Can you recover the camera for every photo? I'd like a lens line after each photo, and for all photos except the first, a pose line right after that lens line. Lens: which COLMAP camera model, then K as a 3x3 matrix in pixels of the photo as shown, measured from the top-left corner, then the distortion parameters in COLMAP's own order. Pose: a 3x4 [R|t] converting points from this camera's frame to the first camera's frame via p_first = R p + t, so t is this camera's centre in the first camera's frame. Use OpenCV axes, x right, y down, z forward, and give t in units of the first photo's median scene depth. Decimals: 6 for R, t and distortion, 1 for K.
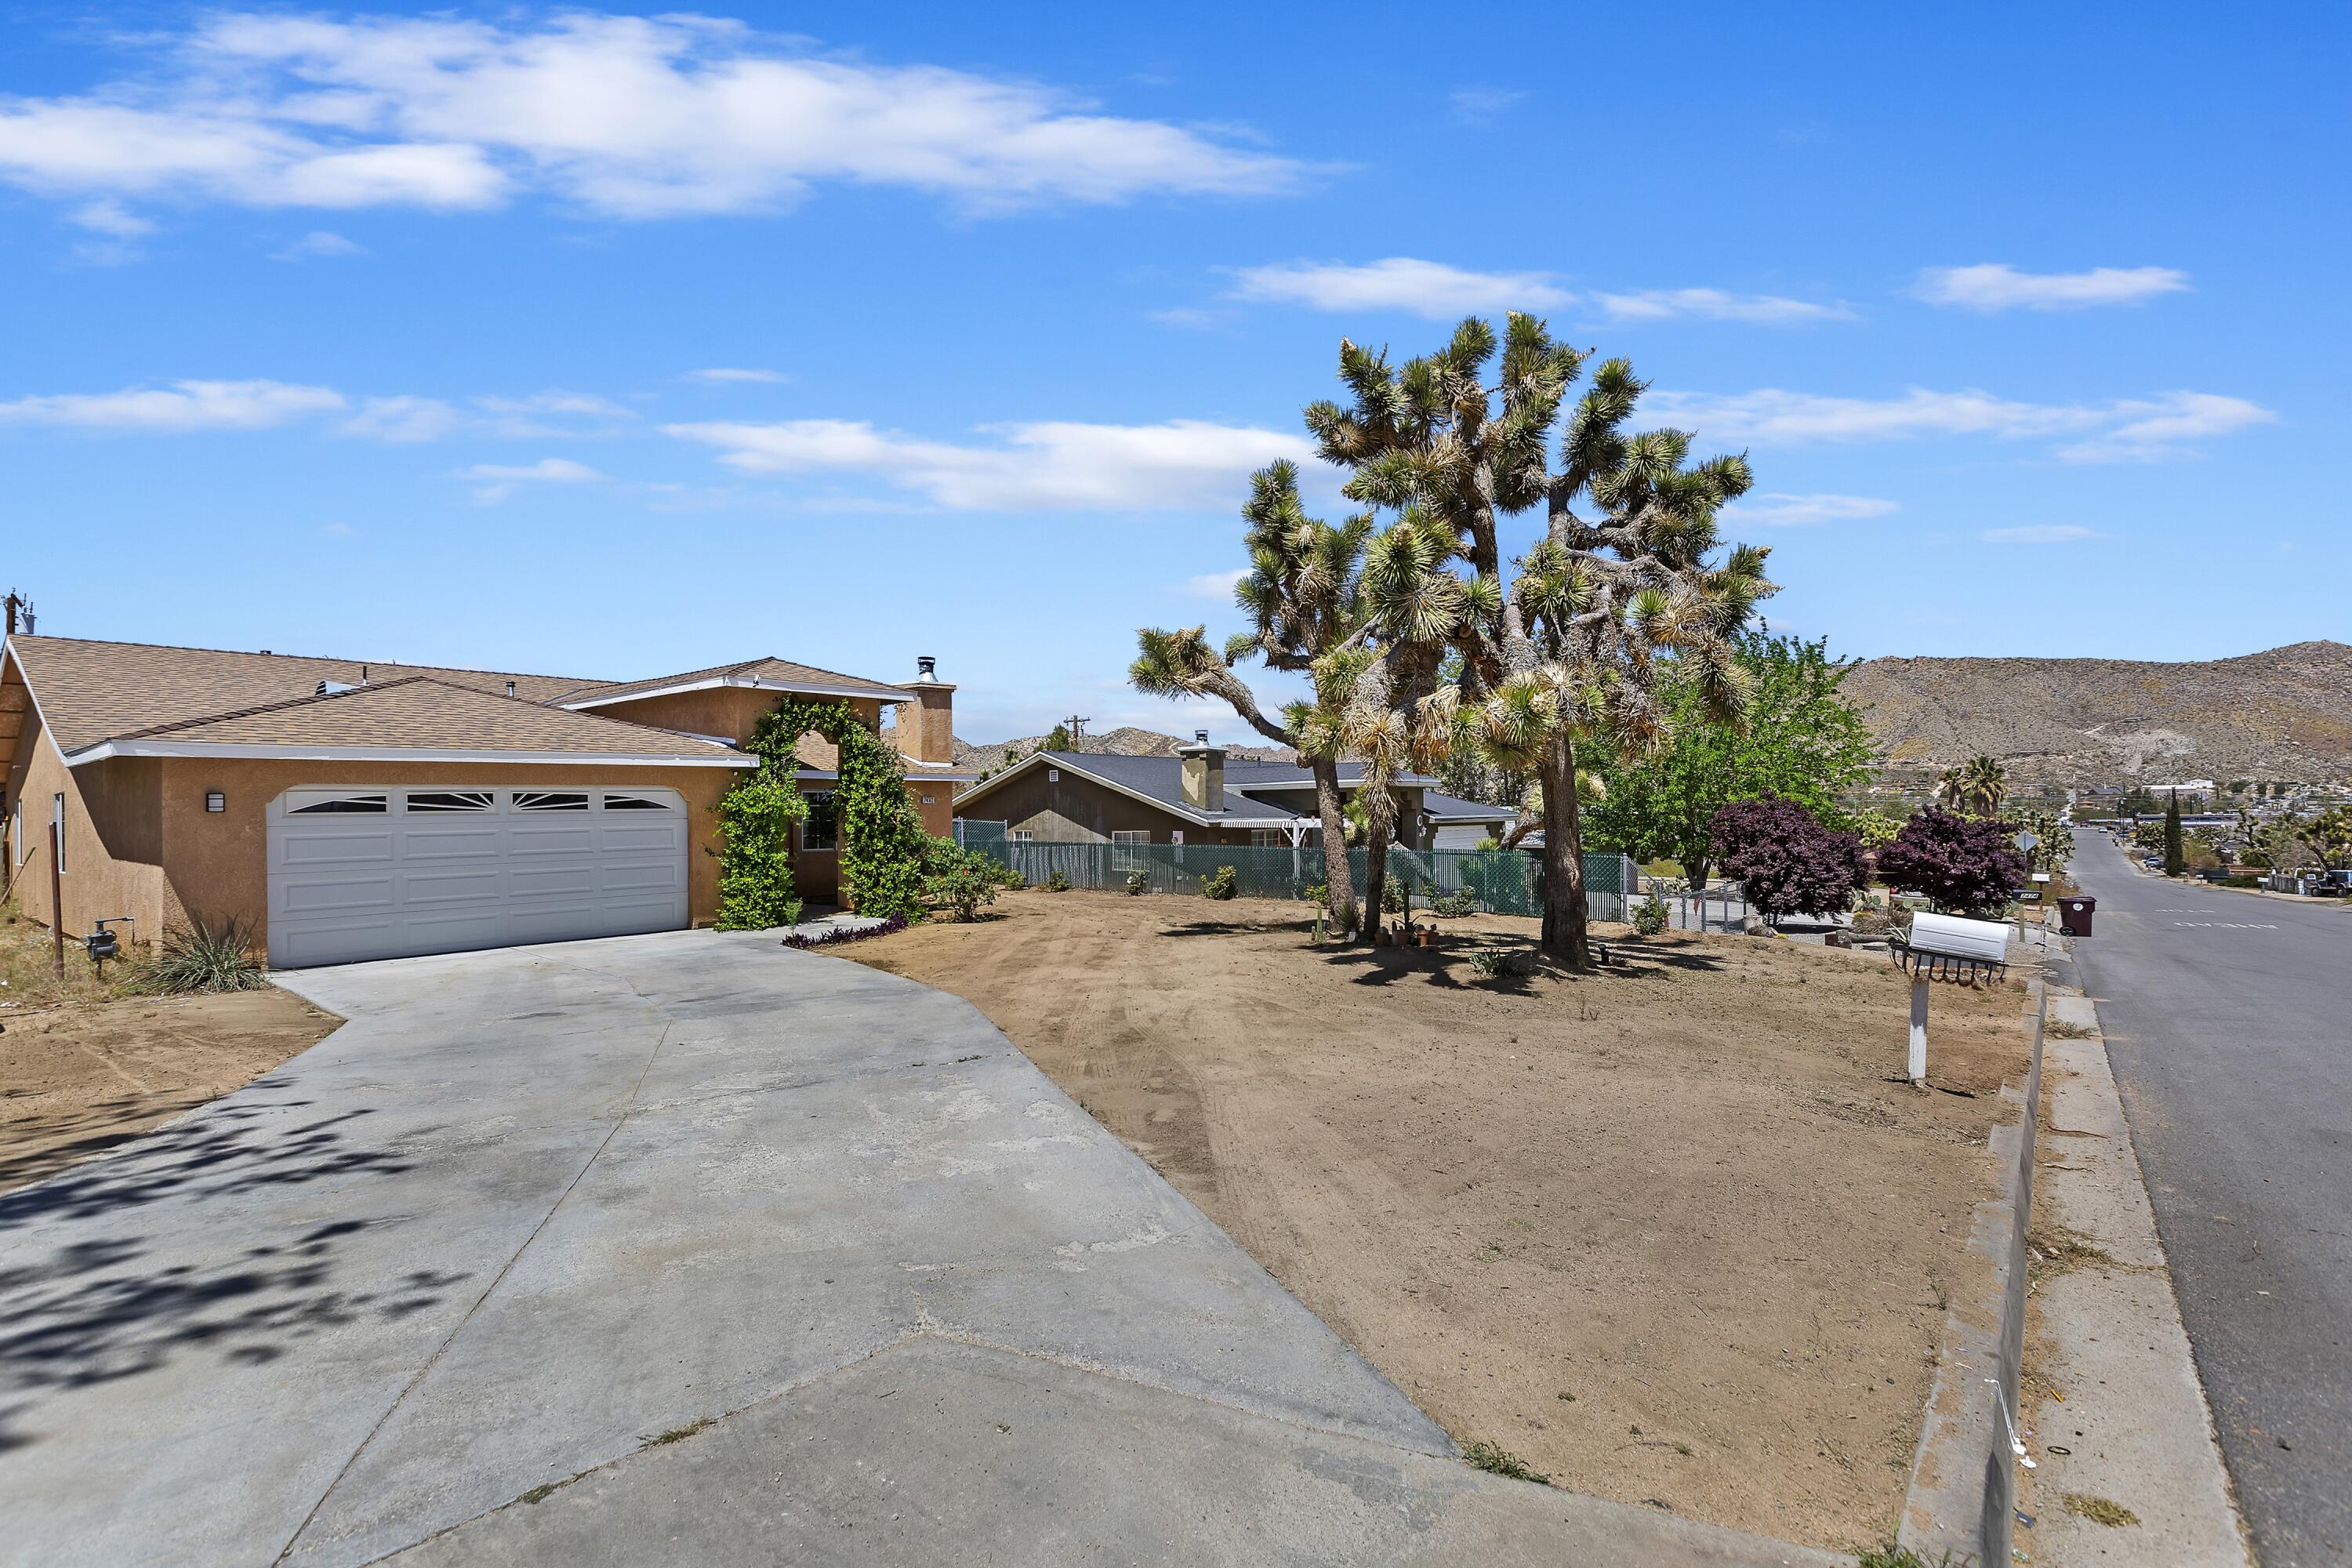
lens RADIAL K [[1075.4, 0, 1174.0], [0, 1075.4, 793.2], [0, 0, 1]] dist [0.000651, 0.000451]
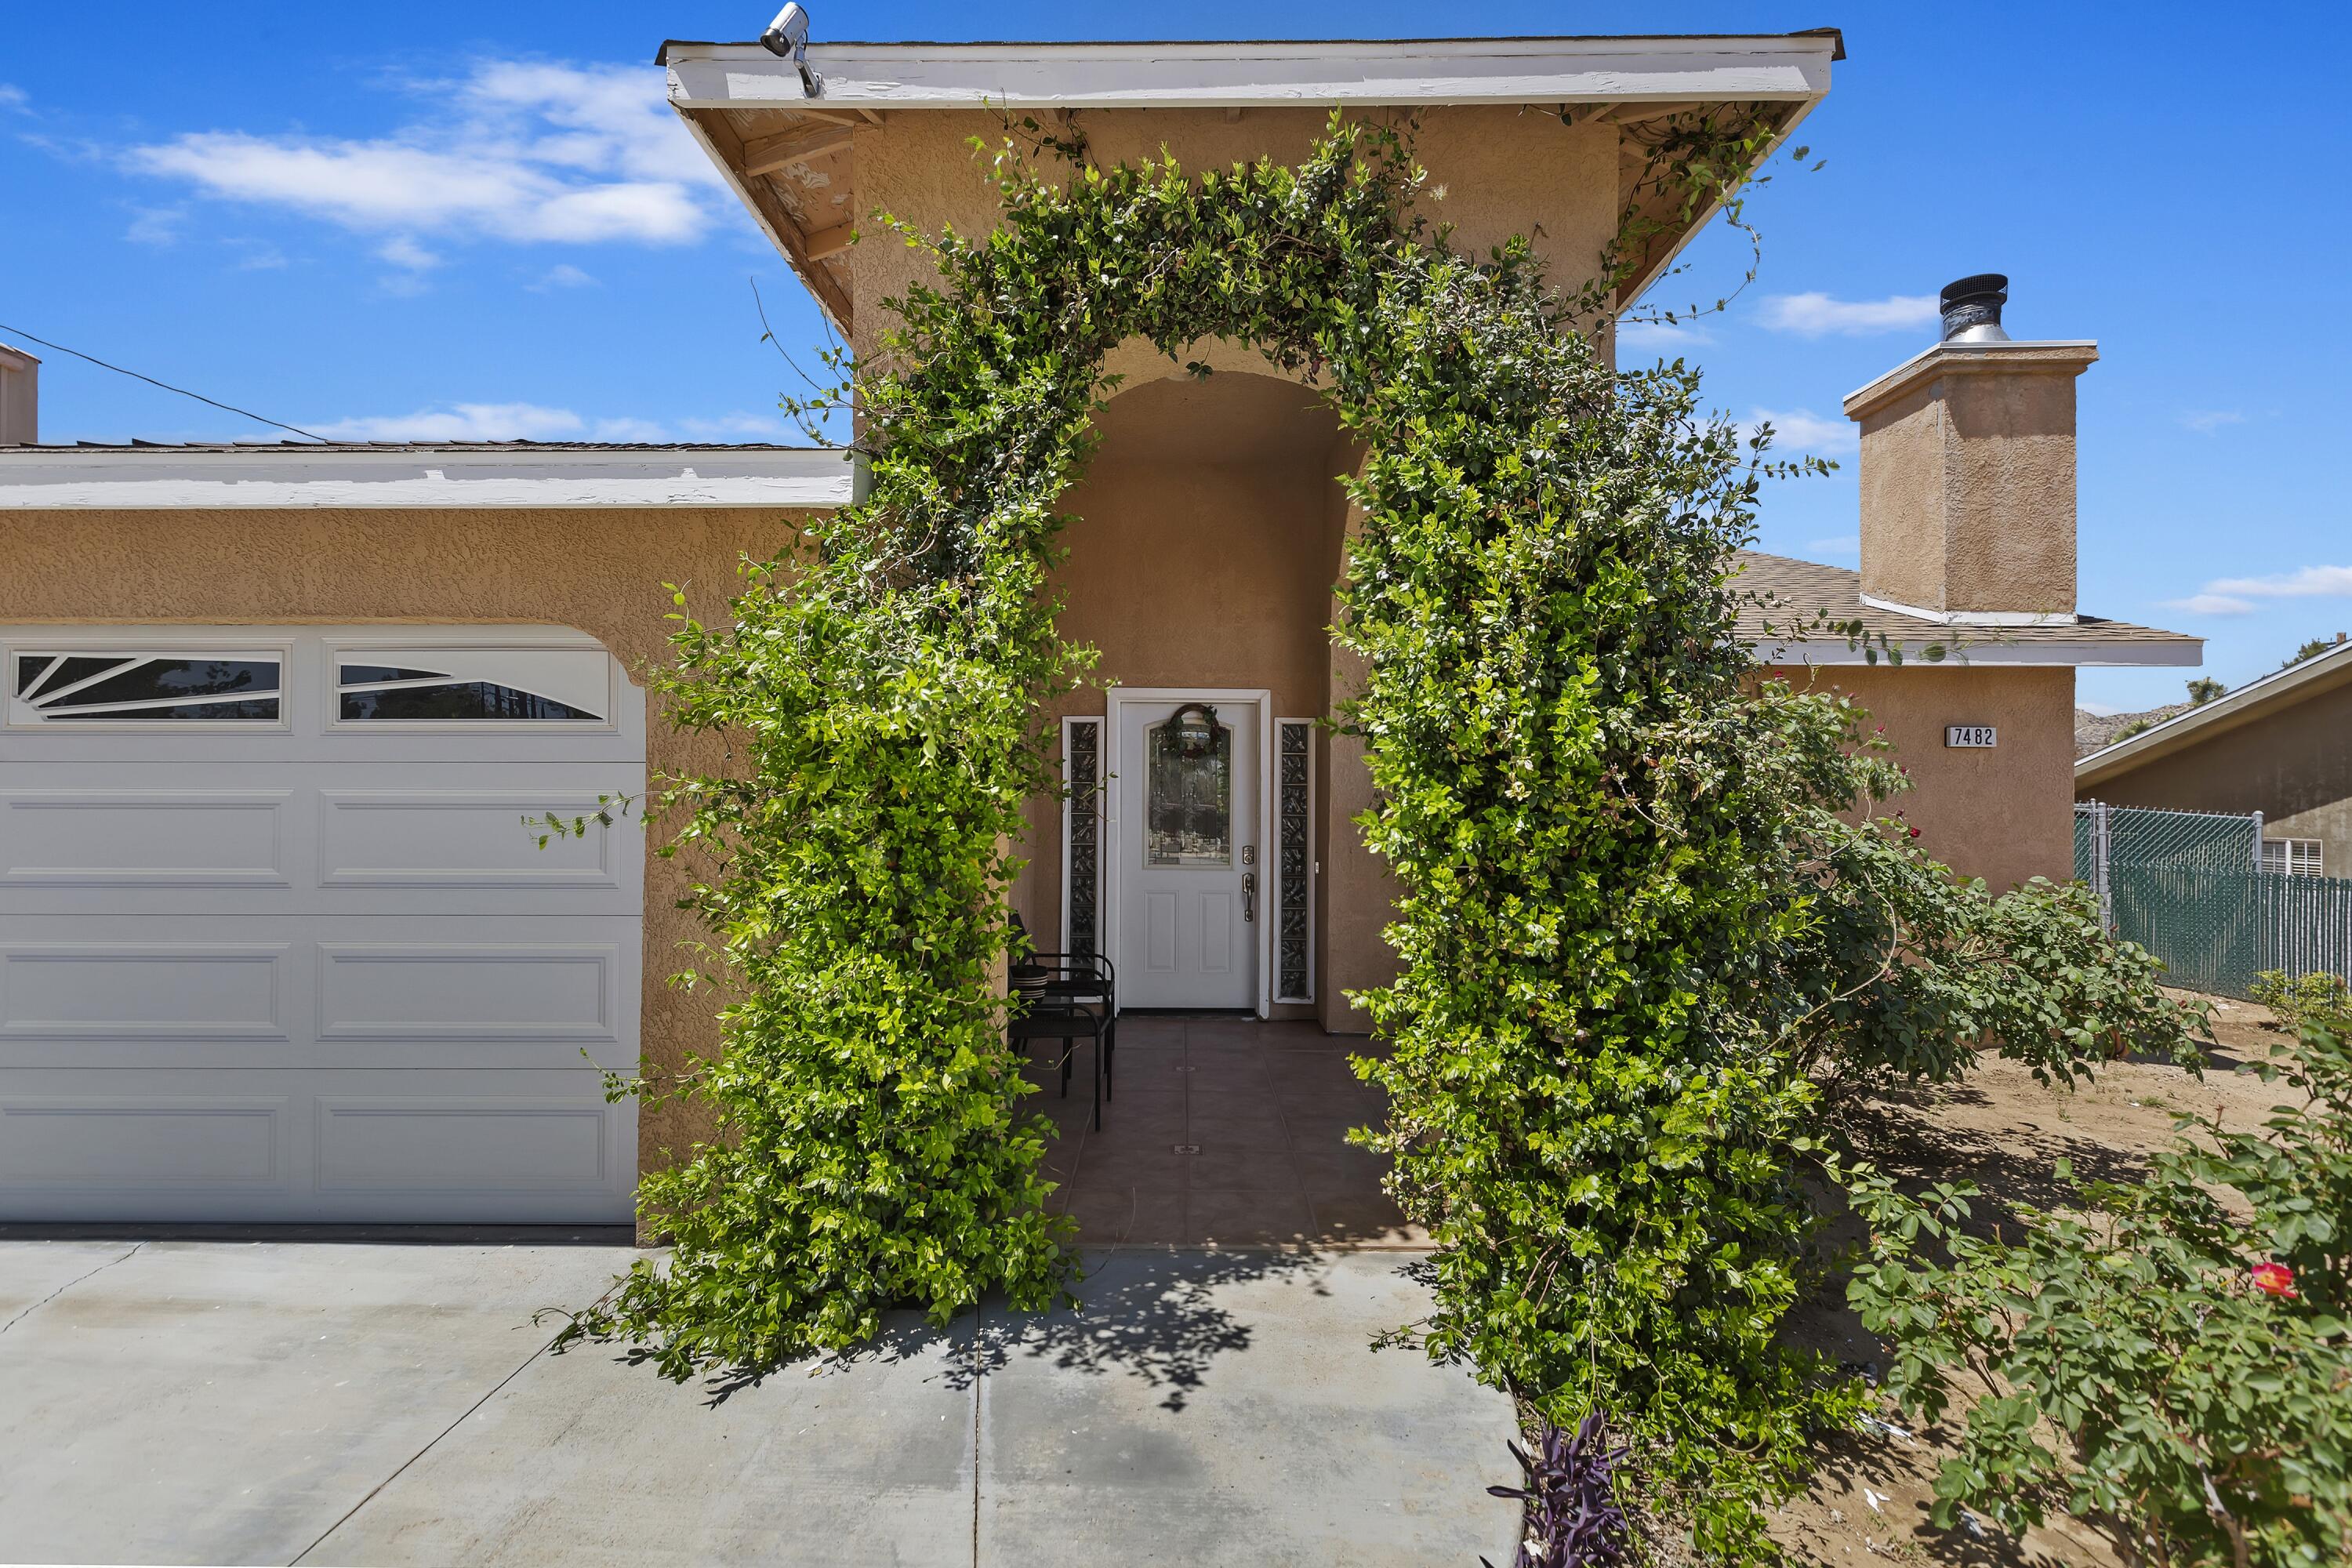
lens RADIAL K [[1075.4, 0, 1168.8], [0, 1075.4, 791.1], [0, 0, 1]] dist [0.000651, 0.000451]
pose [[0.625011, 0.015051, -0.780471, -0.177968], [-0.003877, 0.999862, 0.016177, 0.022903], [0.780607, -0.007085, 0.624982, 0.846870]]
